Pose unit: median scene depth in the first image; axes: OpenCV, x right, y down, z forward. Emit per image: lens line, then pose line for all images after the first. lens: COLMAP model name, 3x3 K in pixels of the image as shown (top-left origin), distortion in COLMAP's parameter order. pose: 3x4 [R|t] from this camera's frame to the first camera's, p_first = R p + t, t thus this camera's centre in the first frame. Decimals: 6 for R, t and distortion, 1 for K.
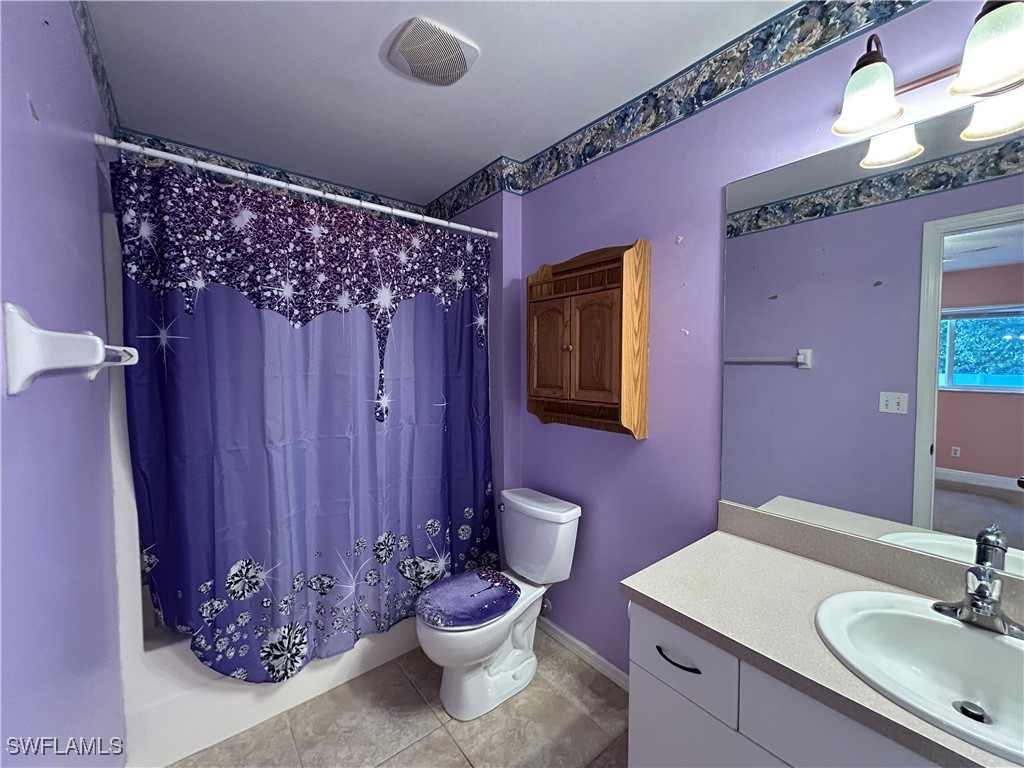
lens RADIAL K [[414.7, 0, 511.6], [0, 414.7, 383.0], [0, 0, 1]] dist [0.001090, -0.000167]
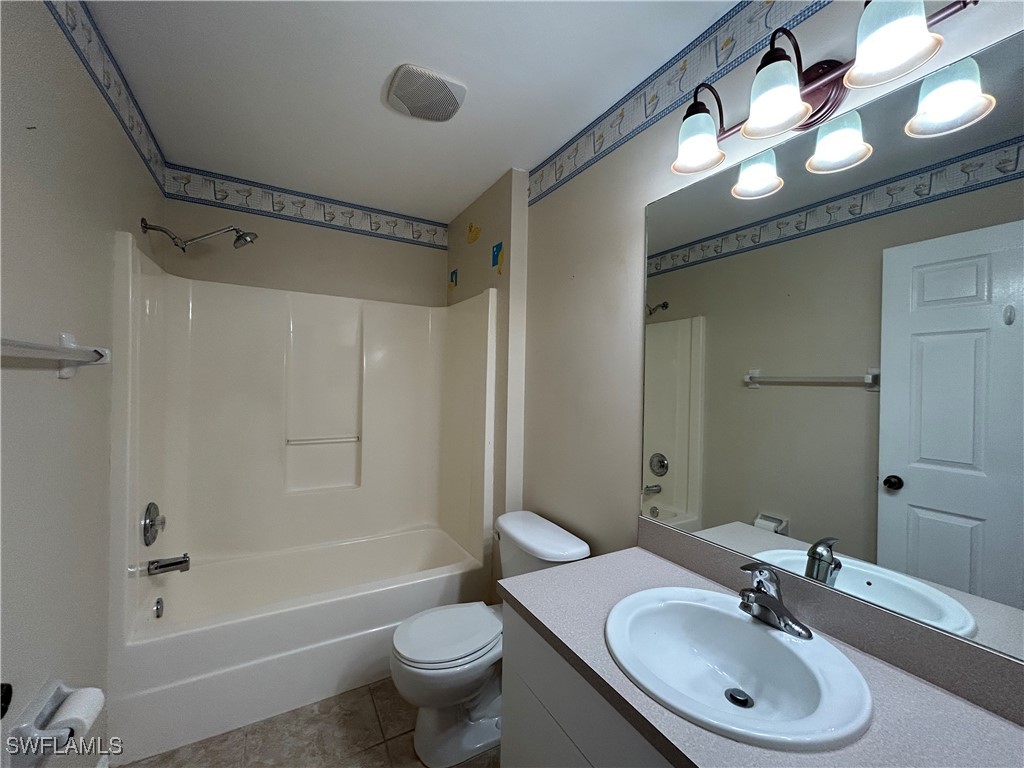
lens RADIAL K [[414.7, 0, 511.9], [0, 414.7, 382.1], [0, 0, 1]] dist [0.001090, -0.000167]
pose [[0.991602, 0.058475, -0.115349, 0.469726], [-0.062278, 0.997619, -0.029643, 0.028181], [0.113341, 0.036578, 0.992883, -0.145337]]
